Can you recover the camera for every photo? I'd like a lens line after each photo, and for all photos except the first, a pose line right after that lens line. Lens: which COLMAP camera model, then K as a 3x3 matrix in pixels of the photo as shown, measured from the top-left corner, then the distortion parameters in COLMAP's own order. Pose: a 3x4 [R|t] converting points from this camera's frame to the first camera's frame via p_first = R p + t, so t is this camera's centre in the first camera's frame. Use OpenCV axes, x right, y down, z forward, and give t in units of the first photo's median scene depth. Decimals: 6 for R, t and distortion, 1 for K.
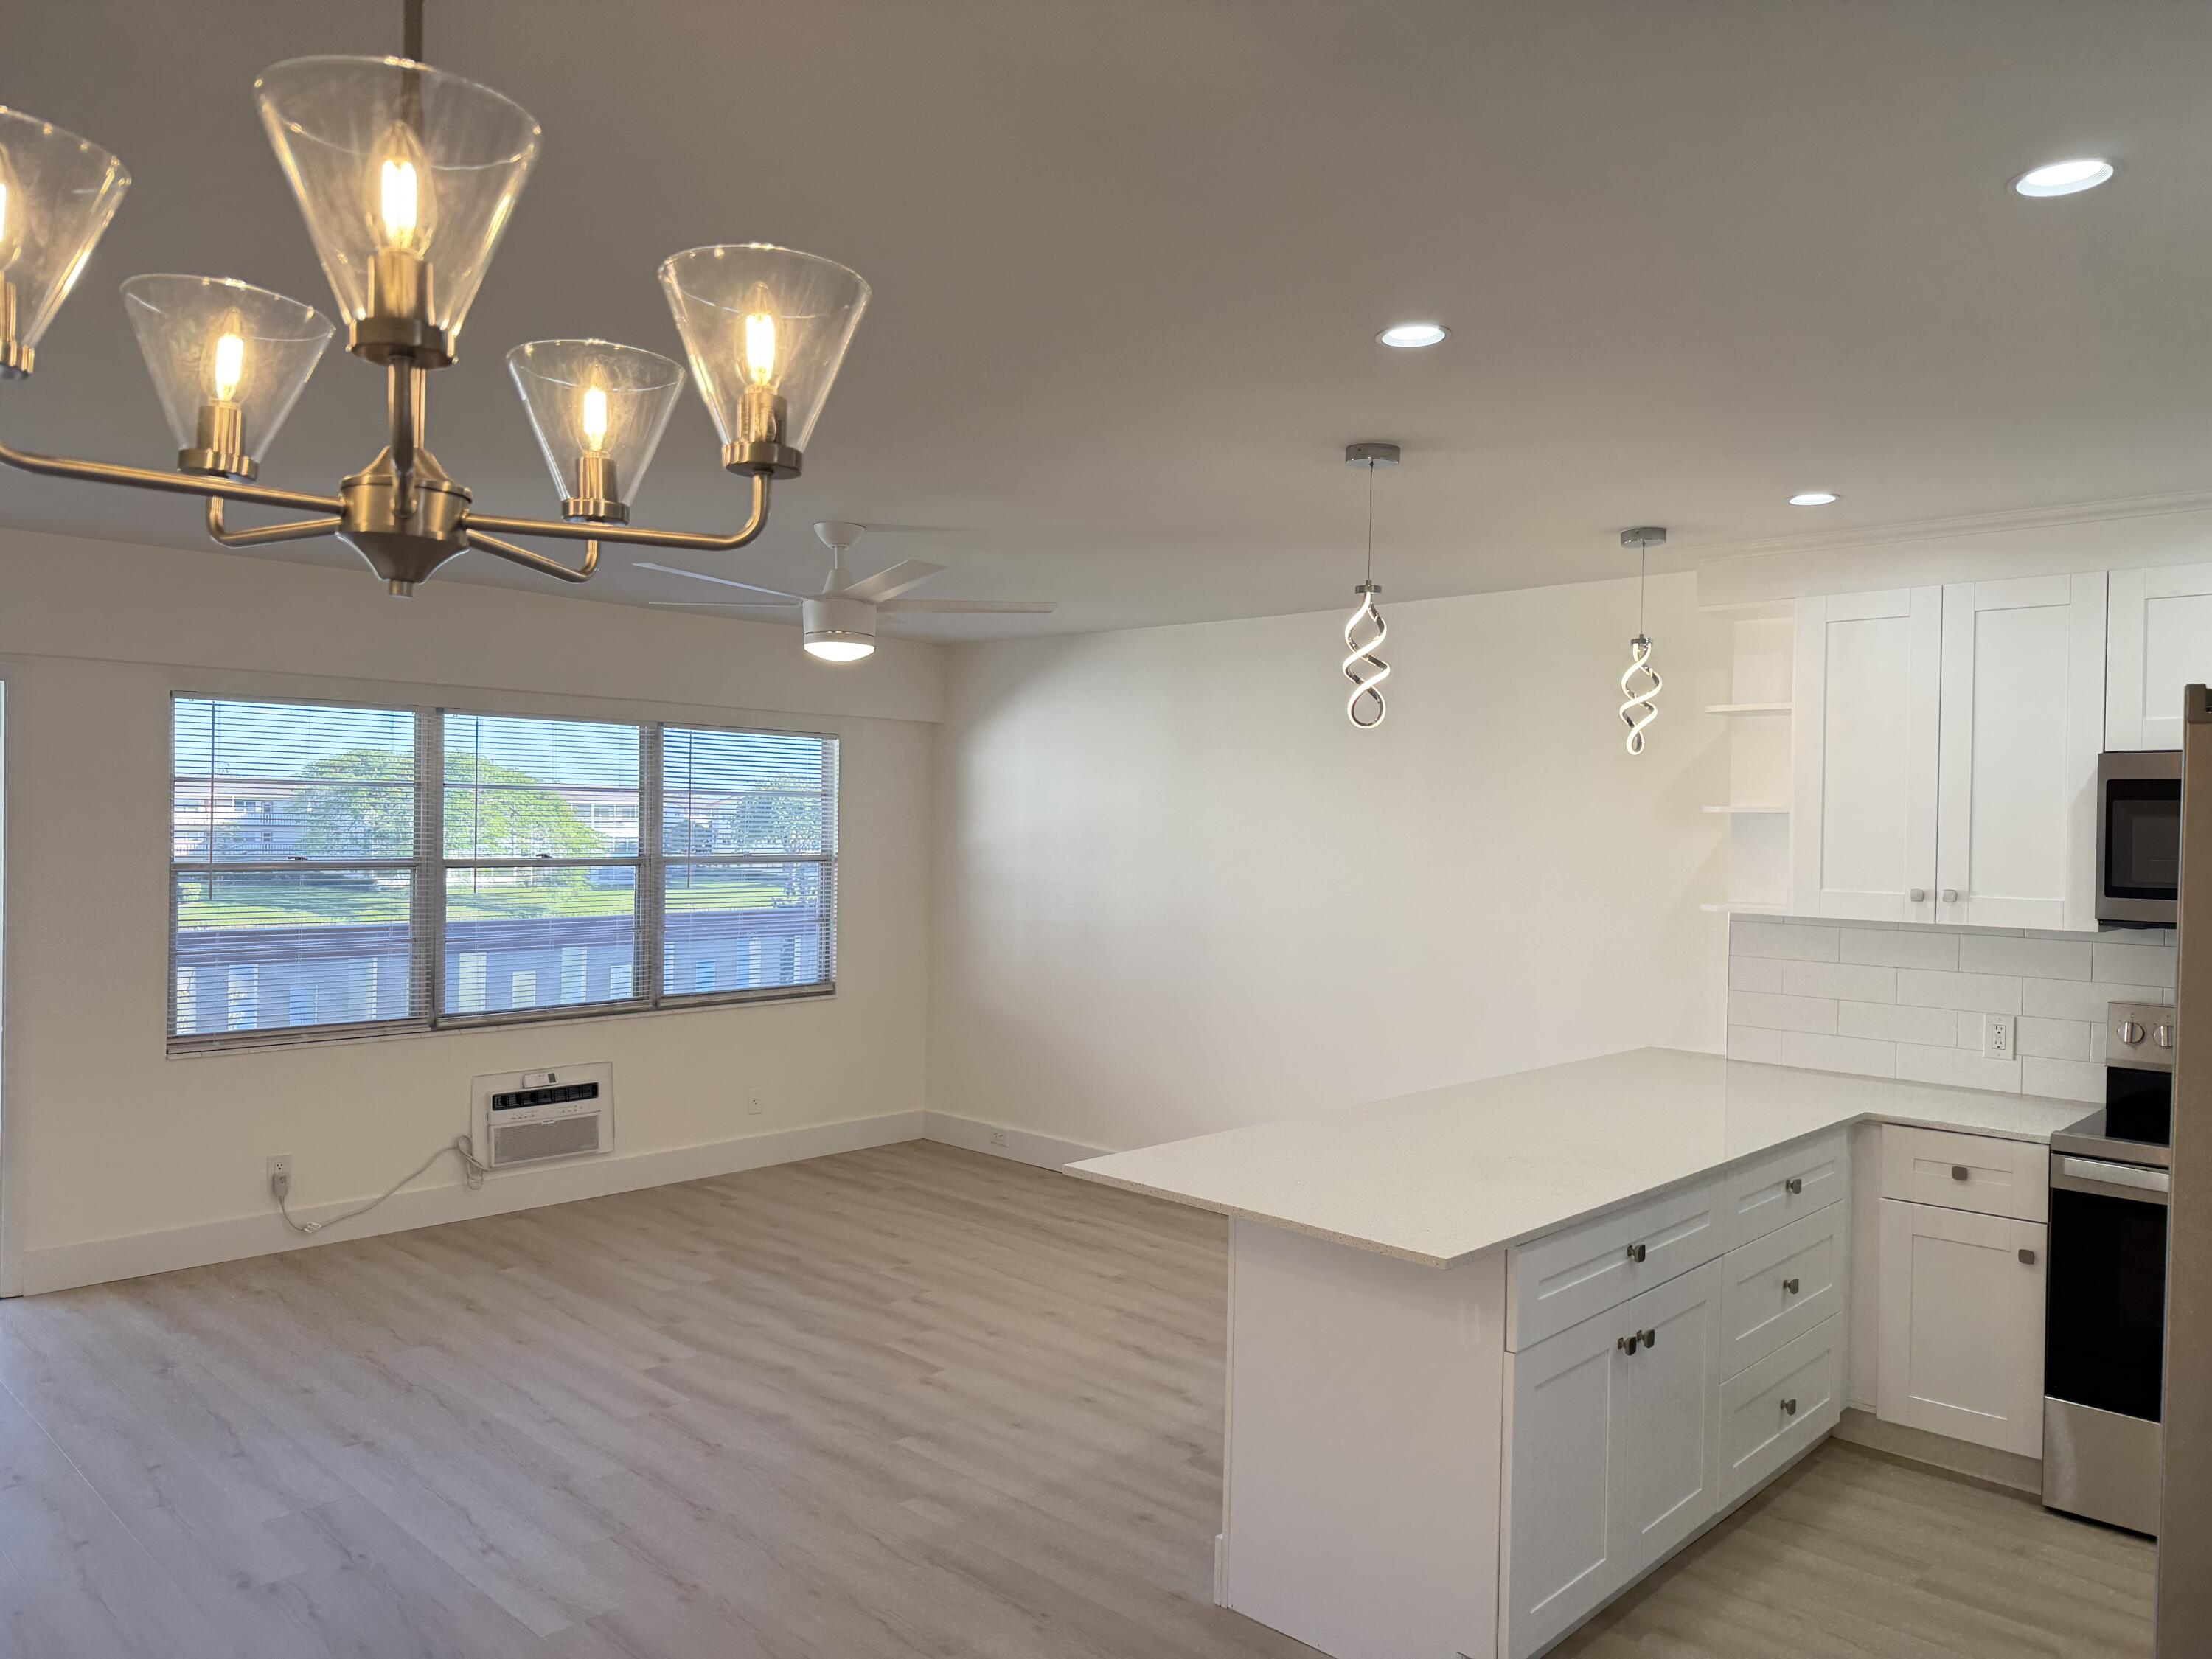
lens RADIAL K [[1517.6, 0, 1126.2], [0, 1517.6, 843.2], [0, 0, 1]] dist [0.018032, -0.015092]
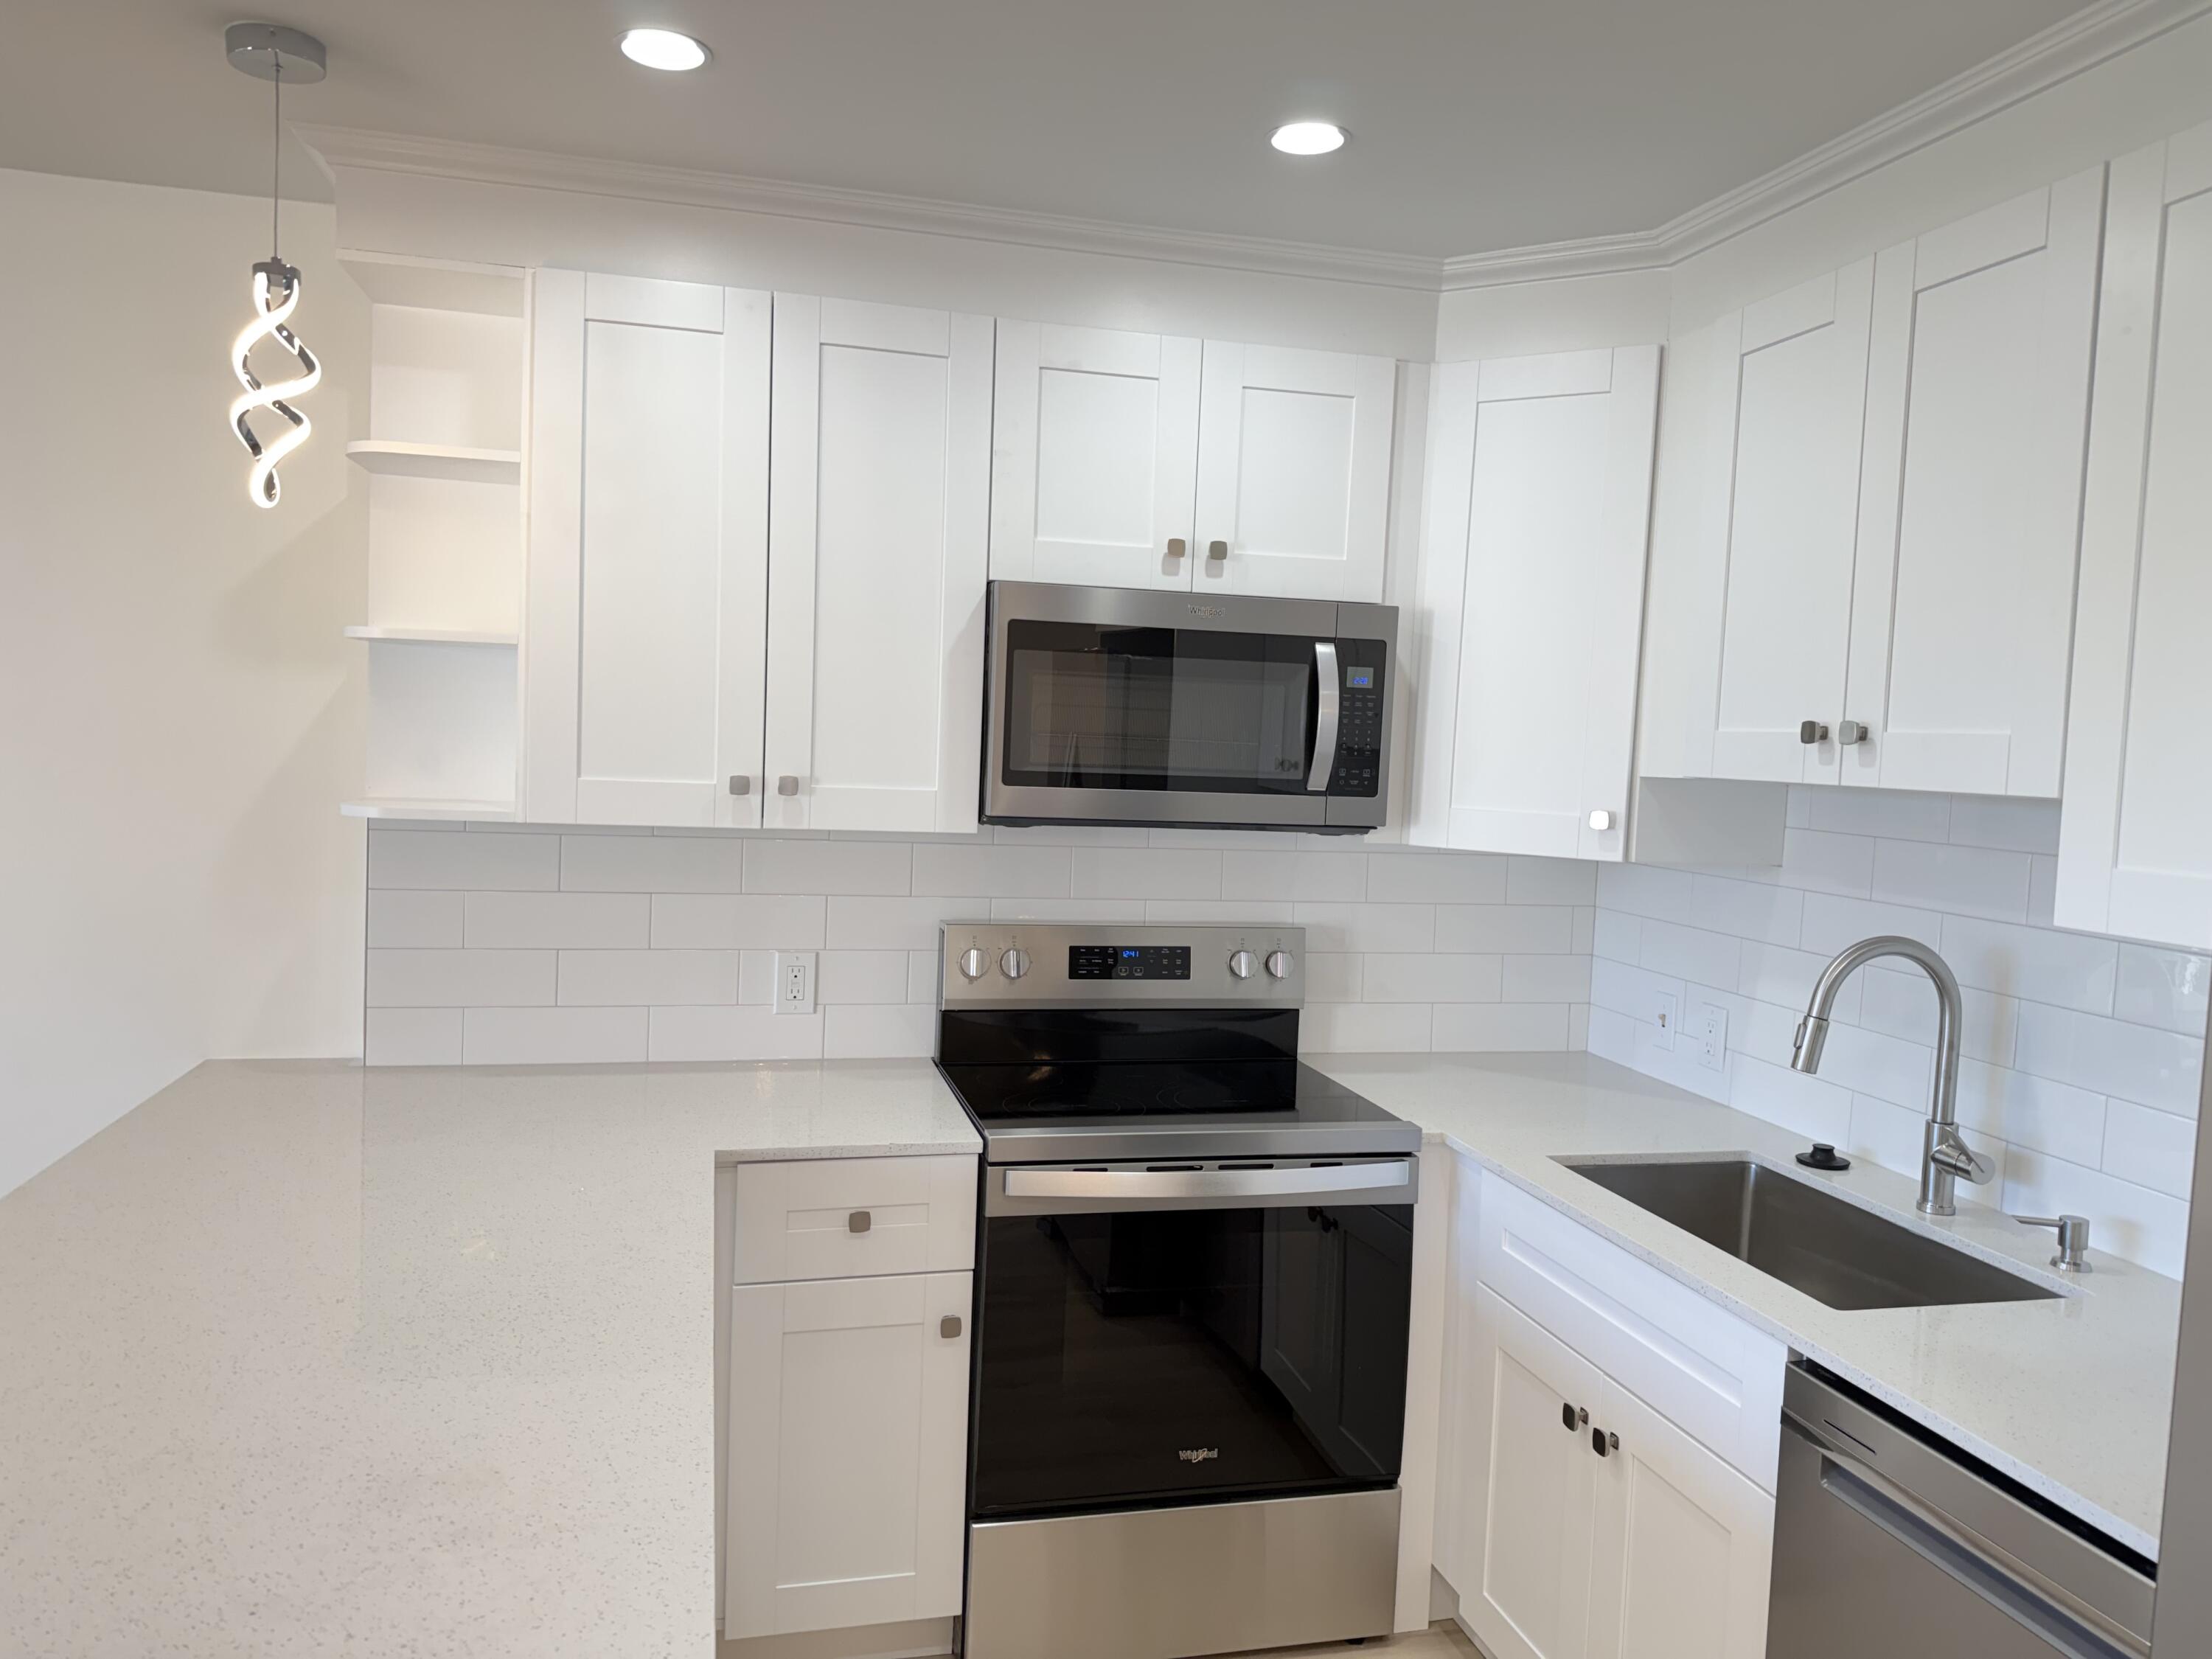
lens RADIAL K [[1517.6, 0, 1105.7], [0, 1517.6, 835.8], [0, 0, 1]] dist [0.018032, -0.015092]
pose [[0.571939, -0.037930, 0.819419, 0.083333], [-0.015477, 0.998254, 0.057011, 0.016766], [-0.820150, -0.045289, 0.570353, 0.505119]]
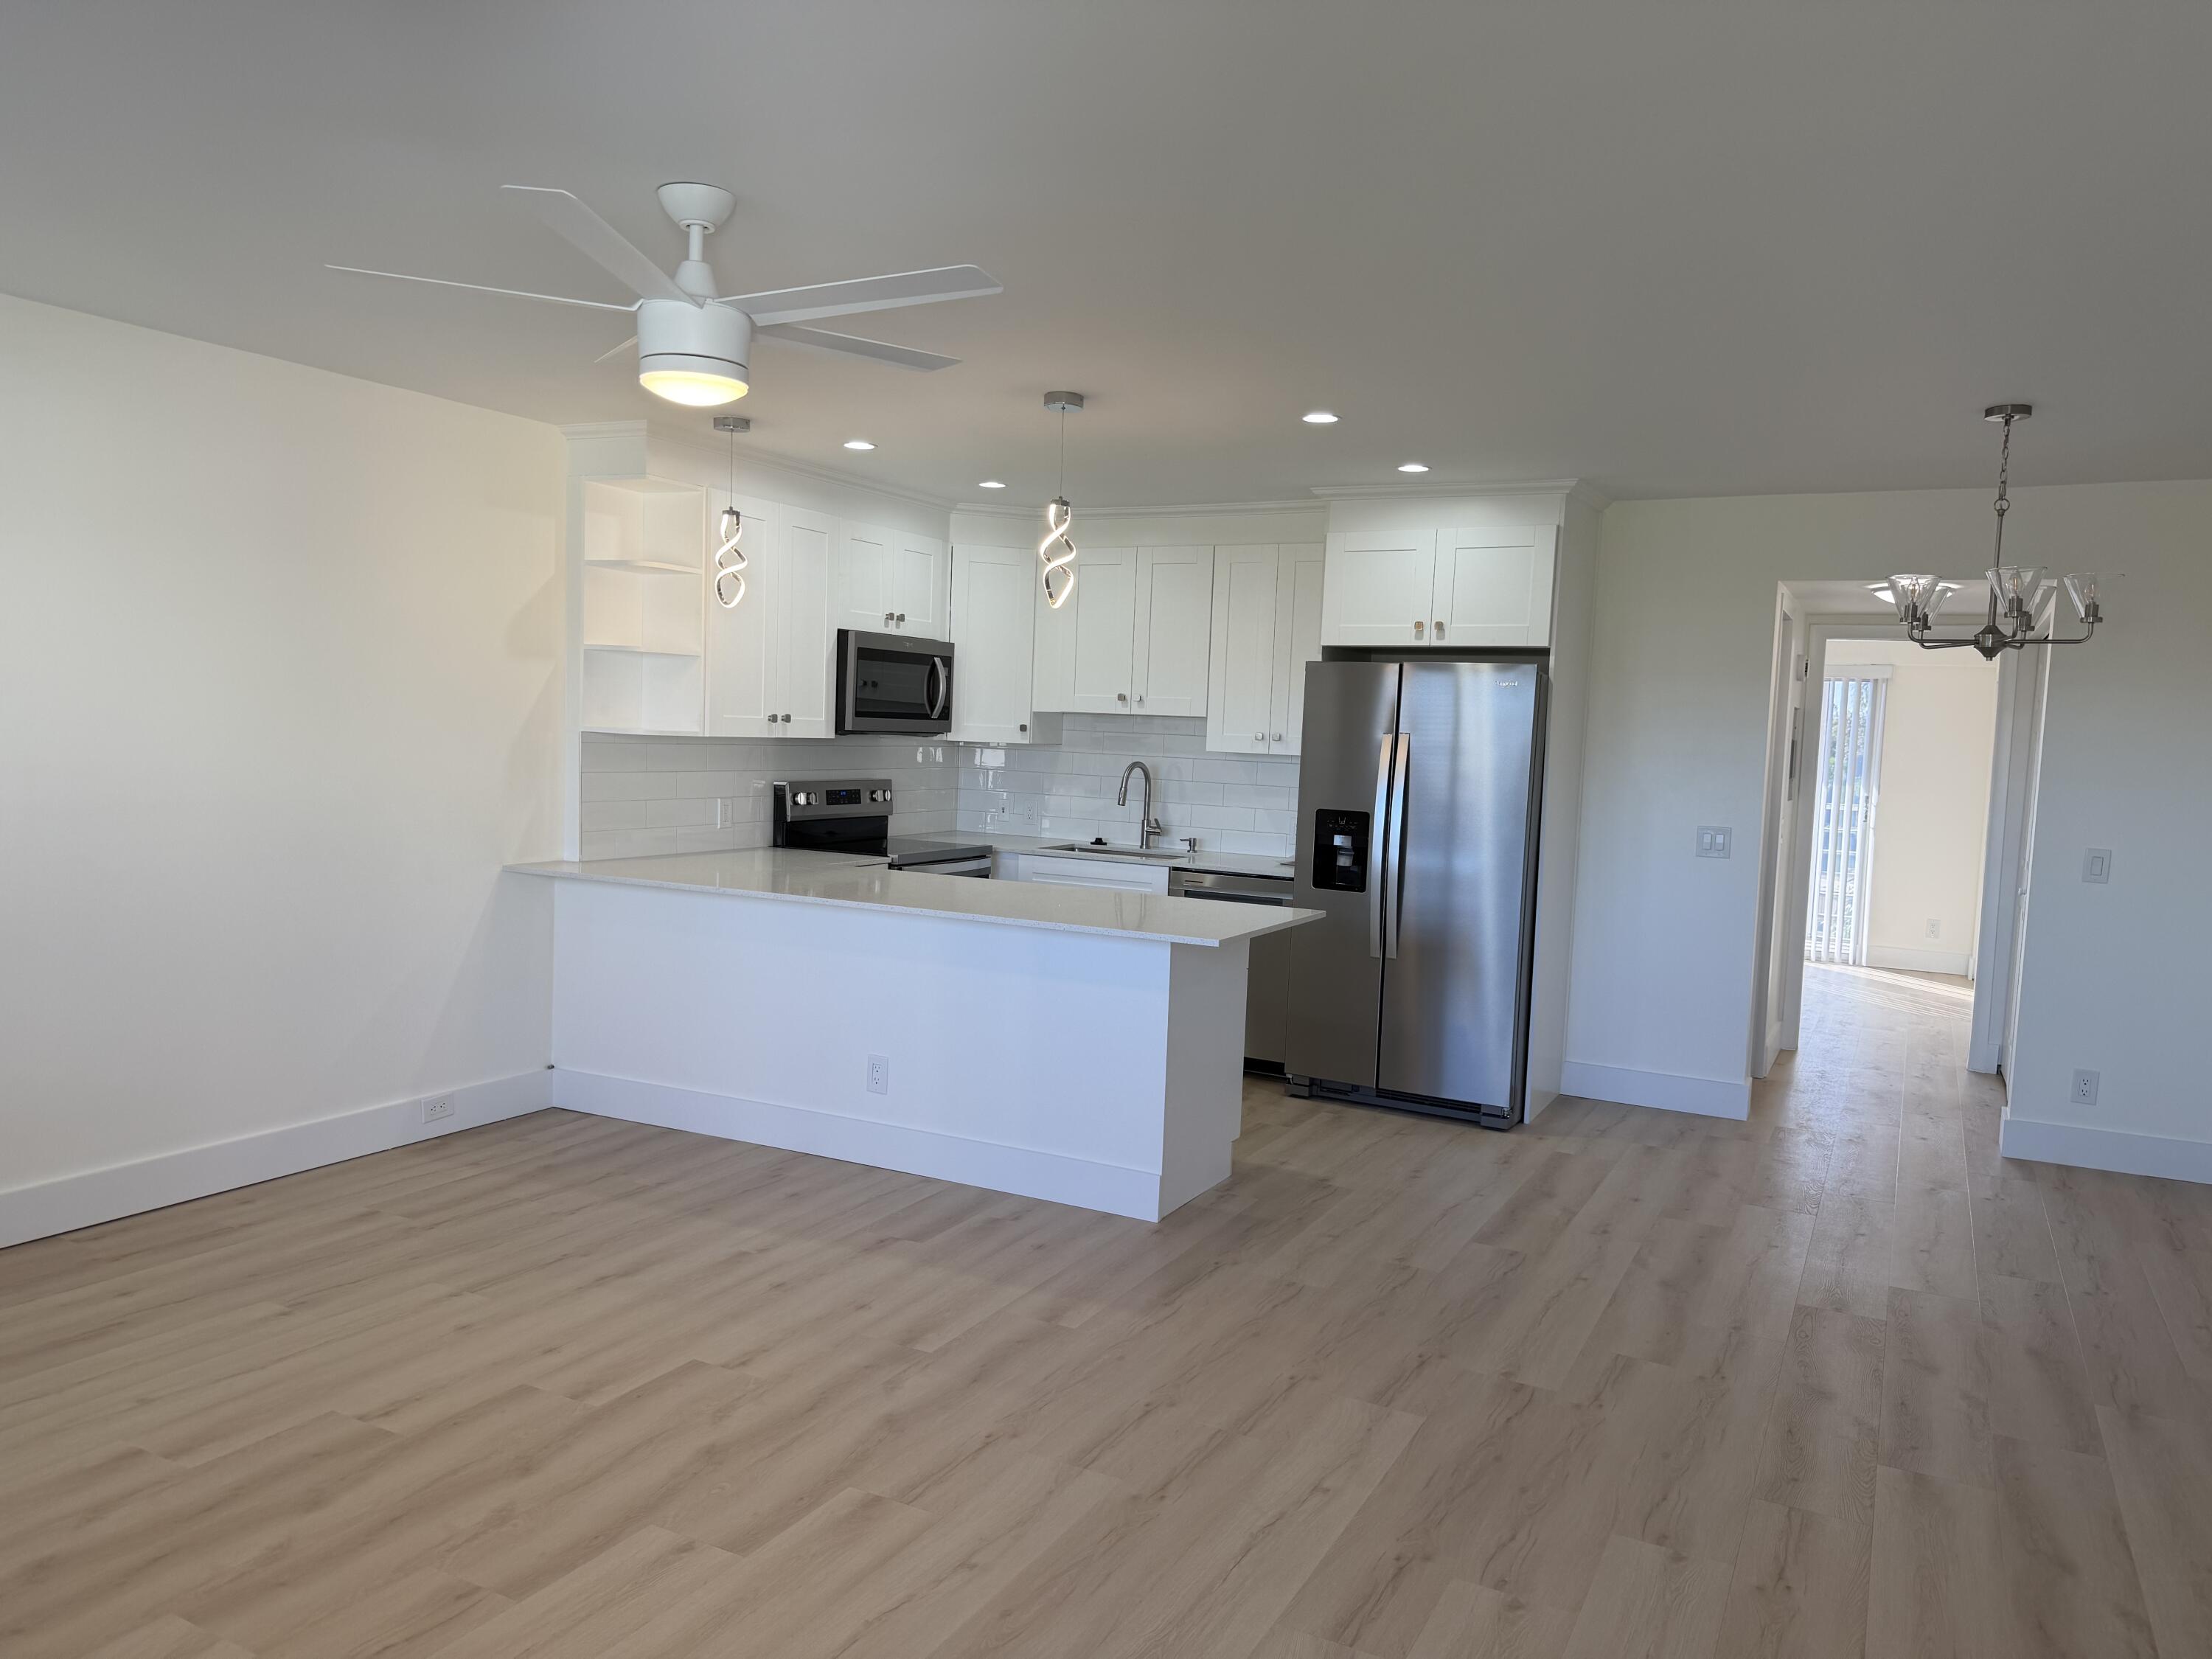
lens RADIAL K [[1517.6, 0, 1089.4], [0, 1517.6, 821.9], [0, 0, 1]] dist [0.018032, -0.015092]
pose [[-0.254836, -0.078443, 0.963797, -0.941687], [-0.016734, 0.996913, 0.076714, 0.017010], [-0.966840, 0.003422, -0.255362, 1.067709]]
